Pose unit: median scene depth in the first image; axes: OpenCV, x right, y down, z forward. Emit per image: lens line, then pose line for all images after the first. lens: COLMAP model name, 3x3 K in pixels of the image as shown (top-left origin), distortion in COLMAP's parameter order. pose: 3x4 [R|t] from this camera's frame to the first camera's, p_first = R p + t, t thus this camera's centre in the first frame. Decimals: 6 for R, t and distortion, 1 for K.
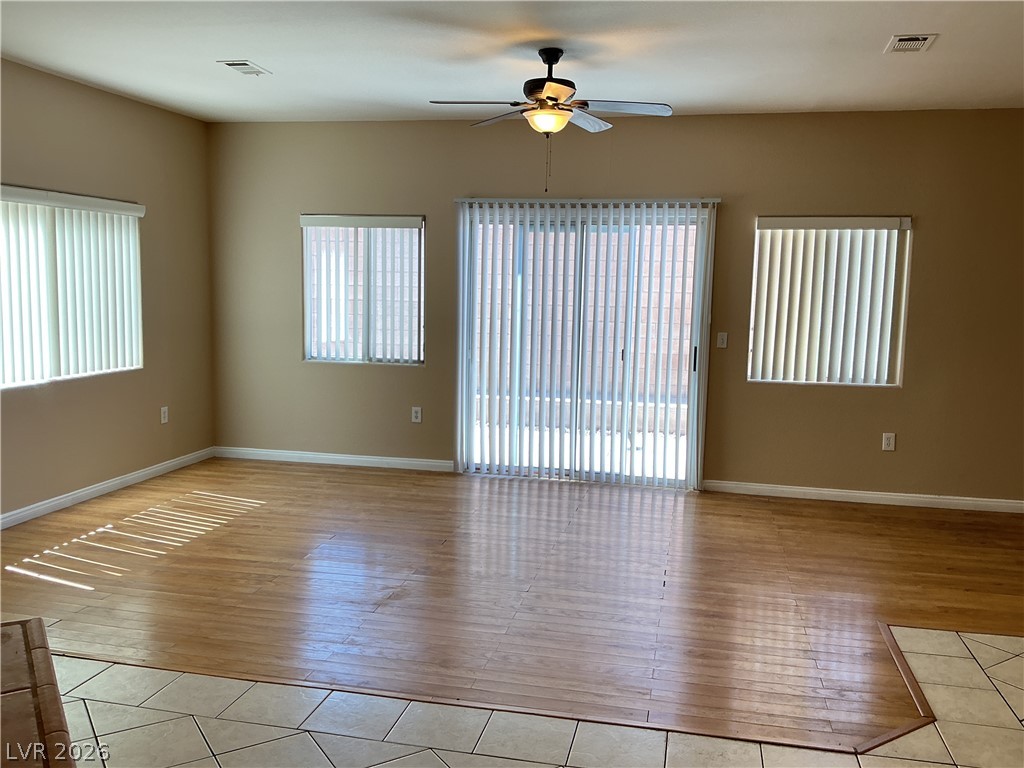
lens RADIAL K [[867.1, 0, 521.7], [0, 867.1, 381.9], [0, 0, 1]] dist [0.173731, -0.321090]
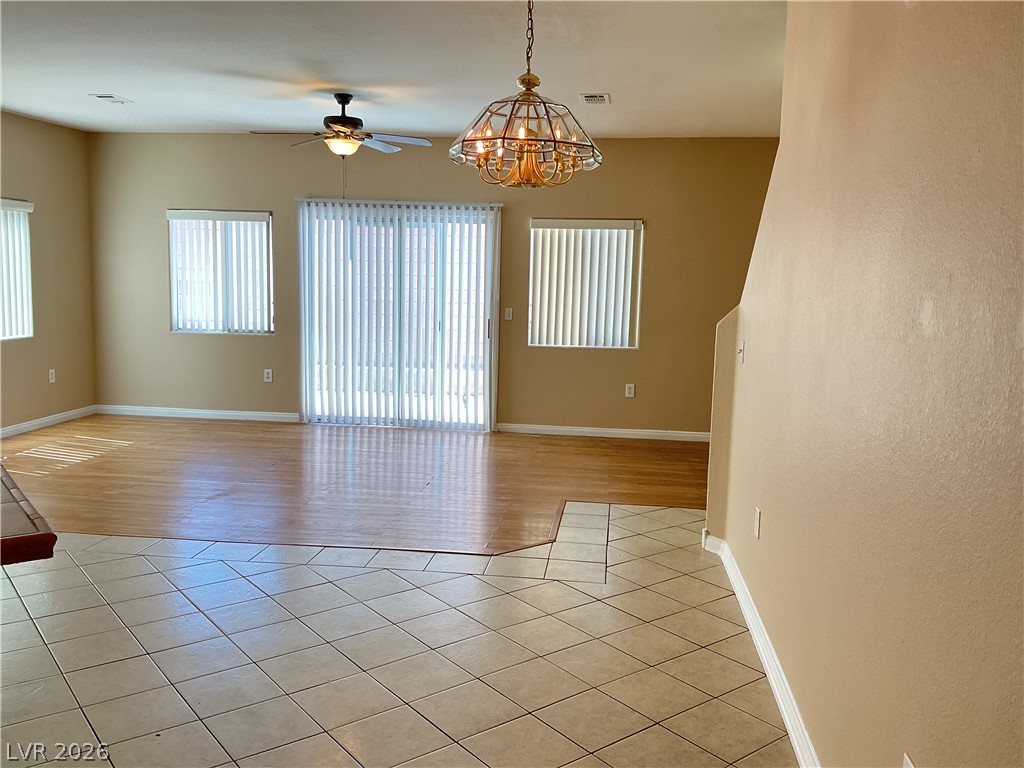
lens RADIAL K [[846.6, 0, 509.0], [0, 846.6, 380.9], [0, 0, 1]] dist [0.145248, -0.285481]
pose [[0.995564, -0.007629, 0.093776, 0.111067], [0.006041, 0.999834, 0.017199, 0.028914], [-0.093892, -0.016556, 0.995445, -0.238761]]
